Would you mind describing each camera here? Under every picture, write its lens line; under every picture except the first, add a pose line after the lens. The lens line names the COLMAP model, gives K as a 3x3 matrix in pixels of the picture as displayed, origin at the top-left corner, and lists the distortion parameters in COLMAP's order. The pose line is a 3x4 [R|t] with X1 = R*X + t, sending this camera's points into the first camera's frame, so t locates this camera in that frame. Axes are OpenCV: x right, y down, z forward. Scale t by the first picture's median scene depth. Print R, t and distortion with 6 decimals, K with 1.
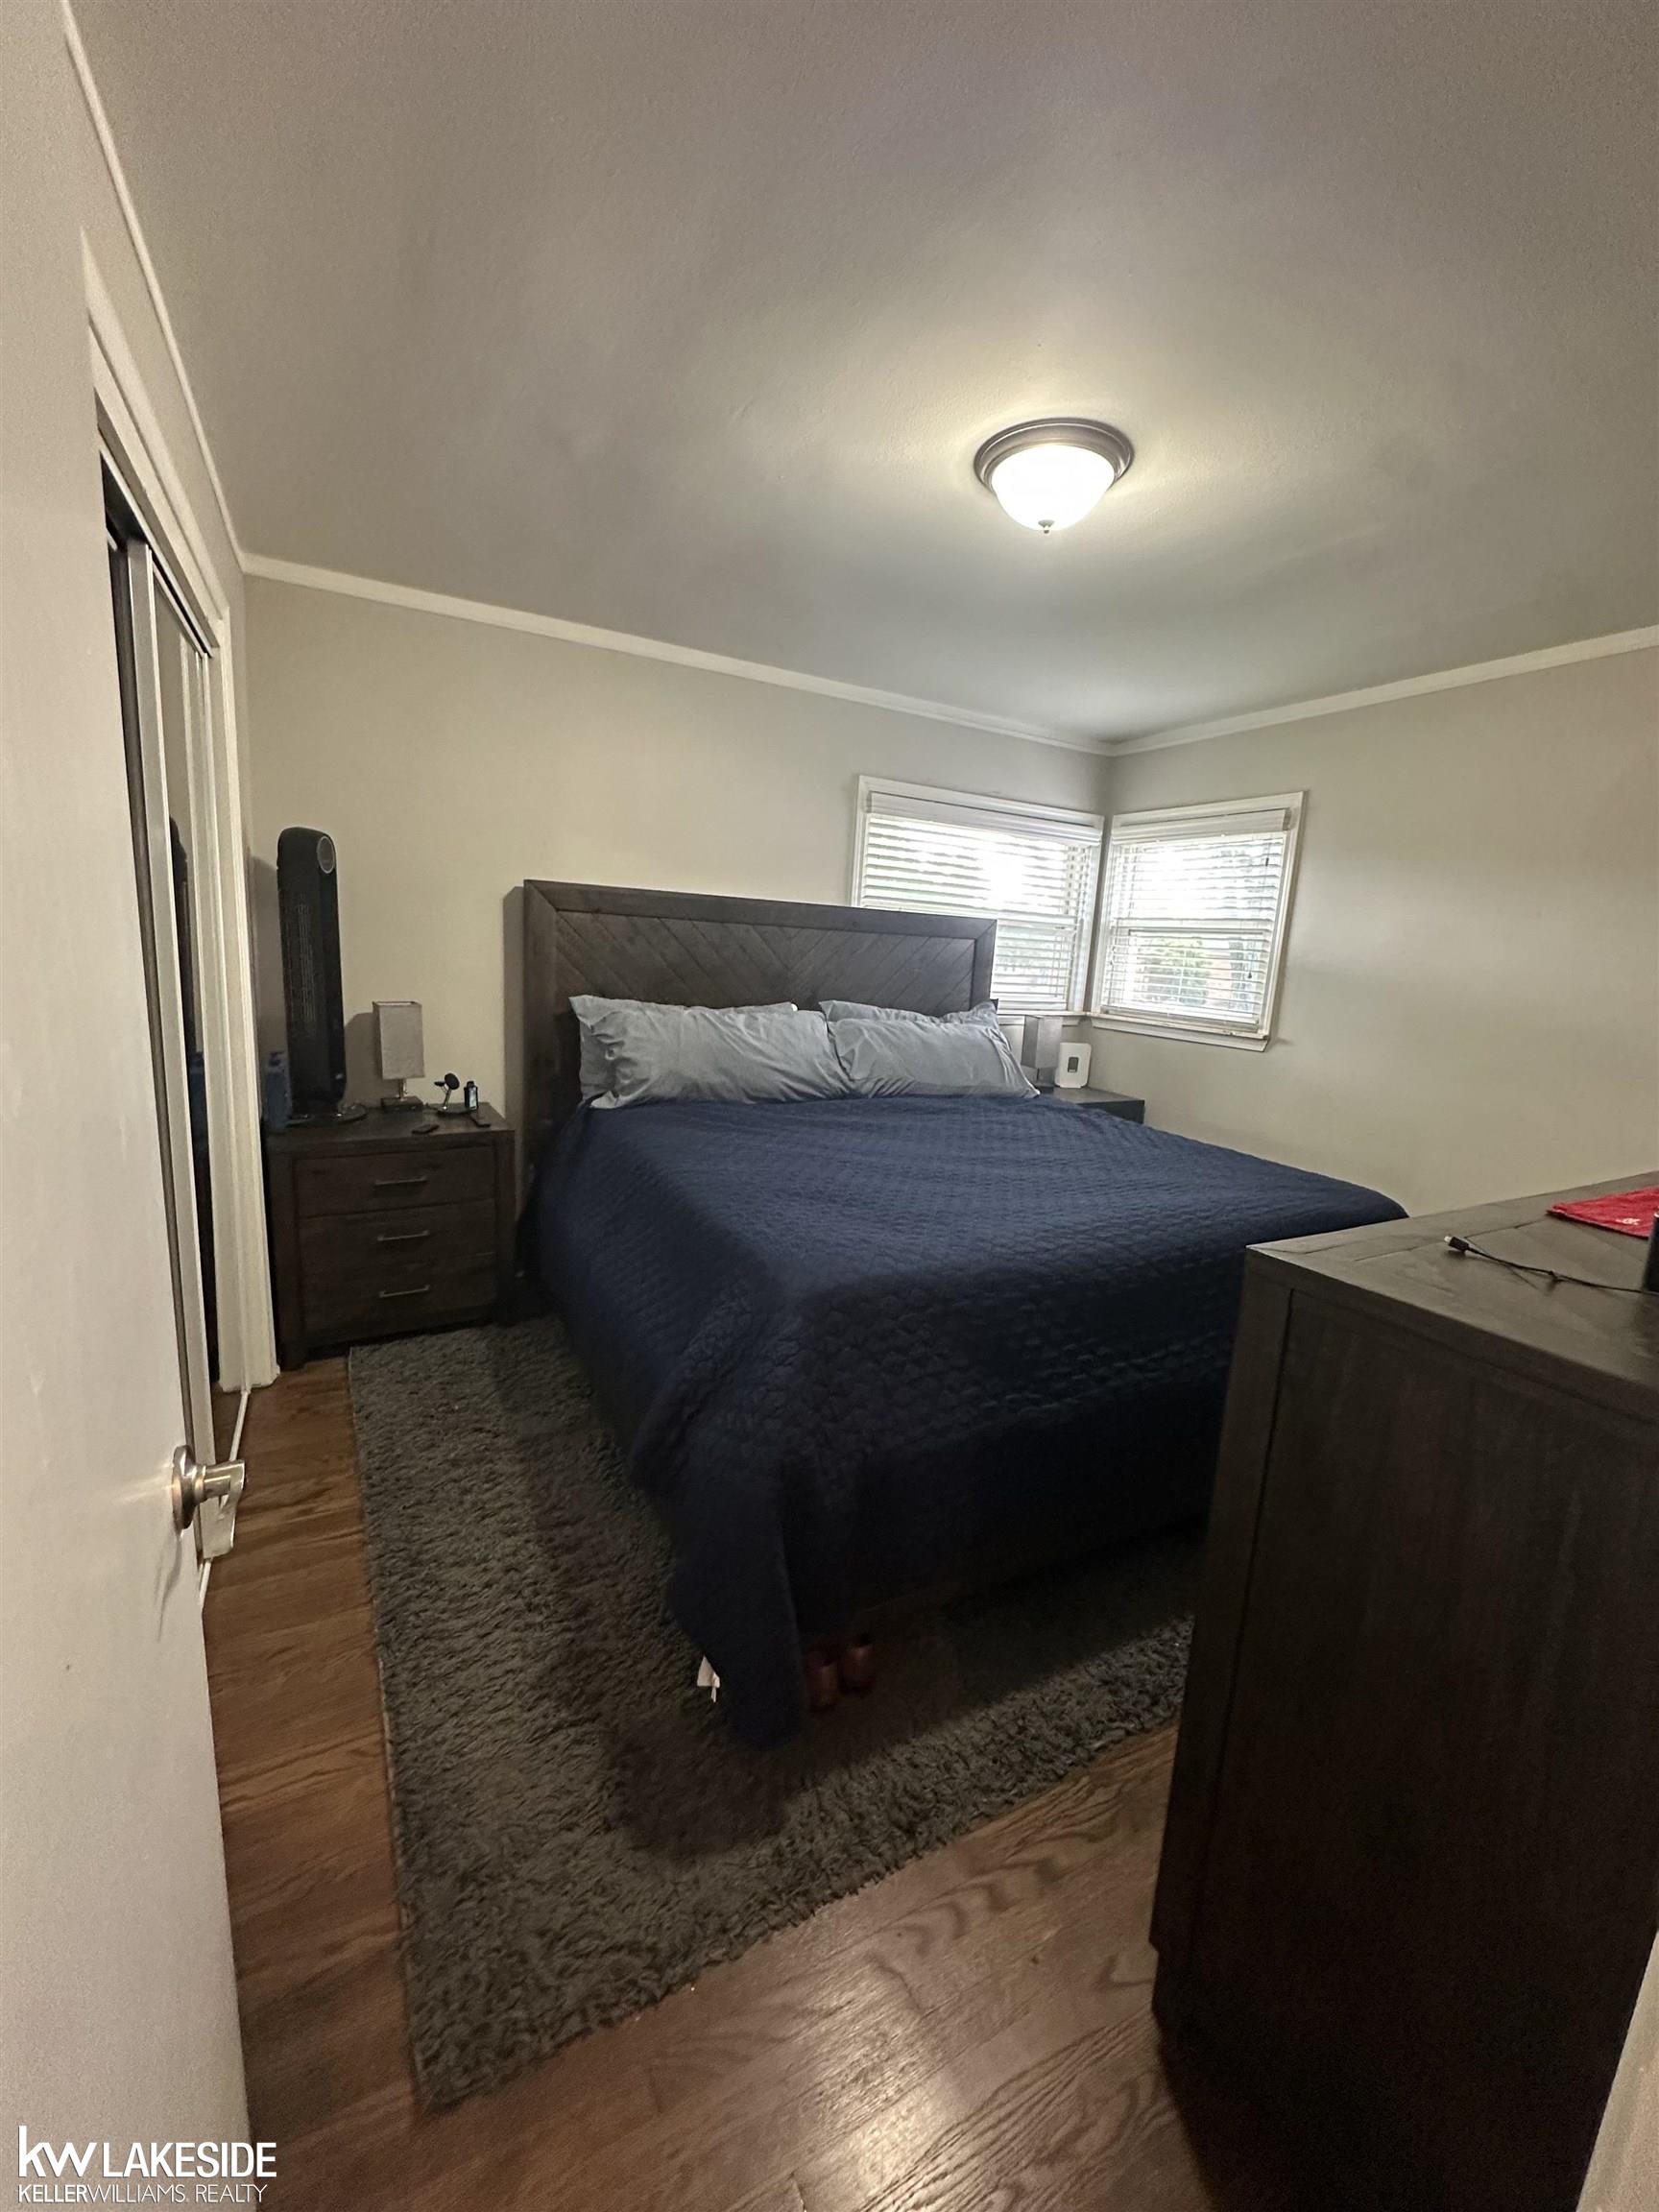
lens RADIAL K [[882.6, 0, 825.2], [0, 882.6, 1105.1], [0, 0, 1]] dist [-0.010774, 0.000554]
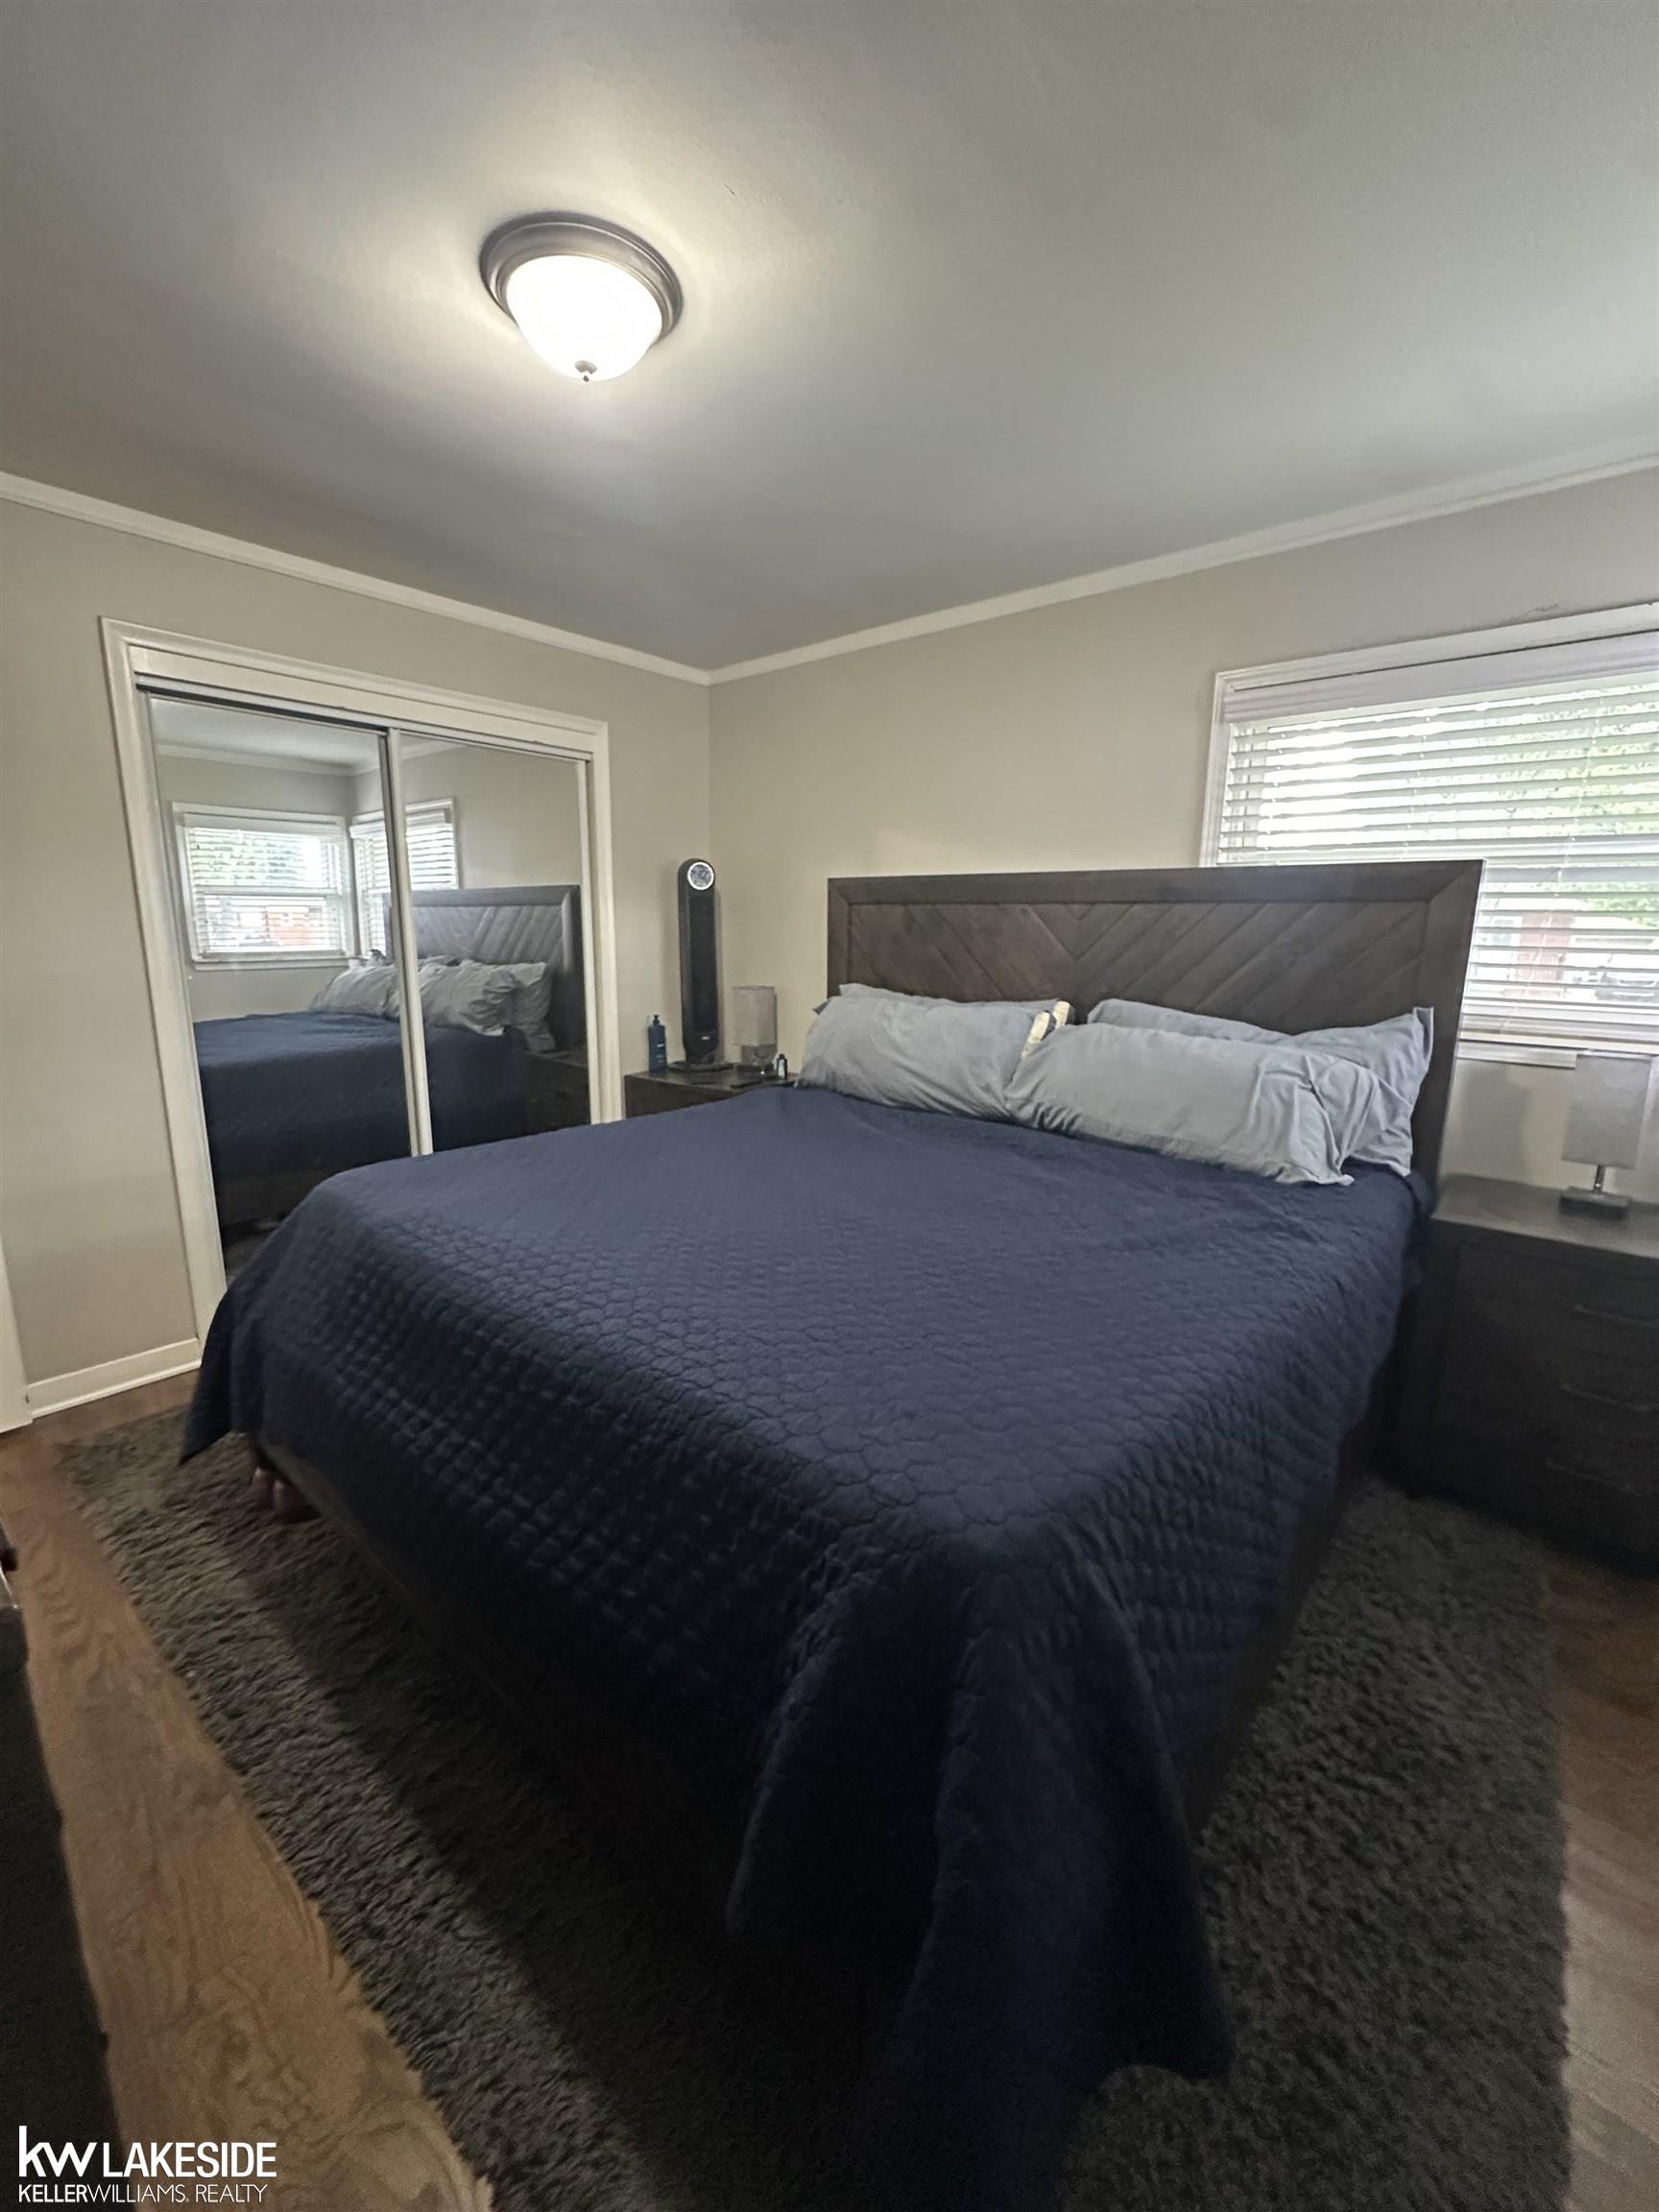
lens RADIAL K [[882.6, 0, 821.8], [0, 882.6, 1097.9], [0, 0, 1]] dist [-0.010774, 0.000554]
pose [[0.333494, 0.126632, -0.934209, 0.678025], [-0.158657, 0.984343, 0.076790, -0.061572], [0.929306, 0.122610, 0.348363, 0.582646]]
